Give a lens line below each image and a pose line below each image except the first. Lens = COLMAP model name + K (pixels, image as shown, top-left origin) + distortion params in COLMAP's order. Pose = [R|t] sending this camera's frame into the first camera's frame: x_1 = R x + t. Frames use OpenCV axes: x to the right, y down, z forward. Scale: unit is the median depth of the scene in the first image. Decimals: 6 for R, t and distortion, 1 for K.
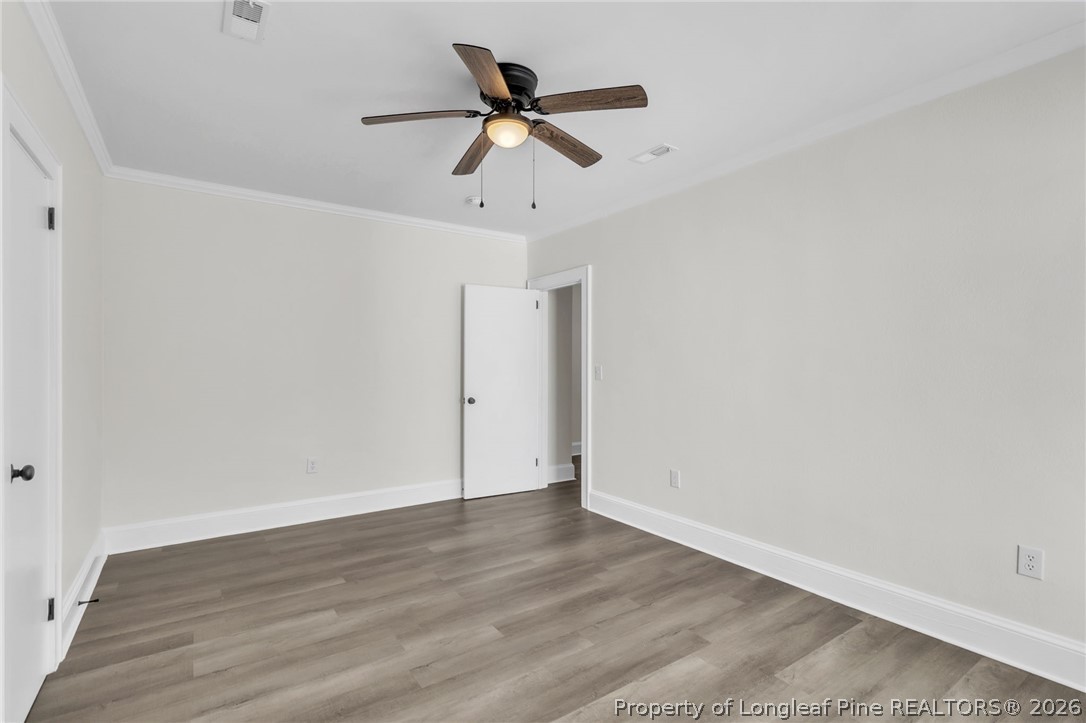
lens RADIAL K [[503.7, 0, 528.6], [0, 503.7, 356.6], [0, 0, 1]] dist [-0.031405, -0.000114]
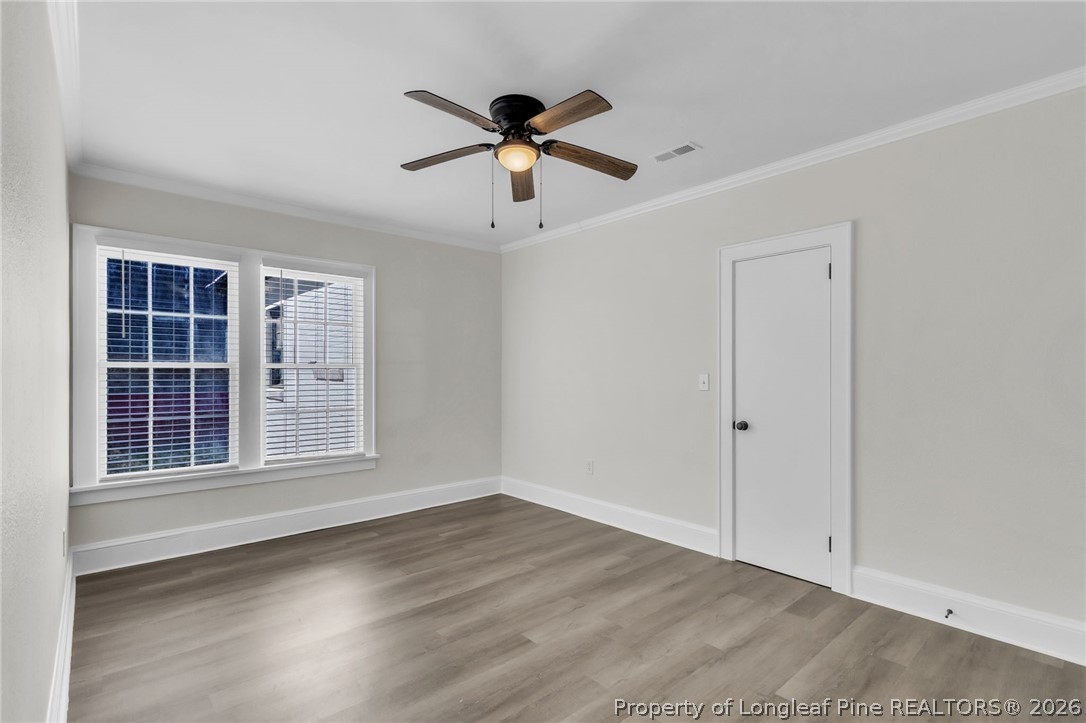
lens RADIAL K [[503.7, 0, 528.6], [0, 503.7, 356.6], [0, 0, 1]] dist [-0.031405, -0.000114]
pose [[-0.993556, -0.004806, -0.113237, 0.056713], [0.000264, 0.999000, -0.044715, 0.032503], [0.113338, -0.044457, -0.992561, 2.079409]]
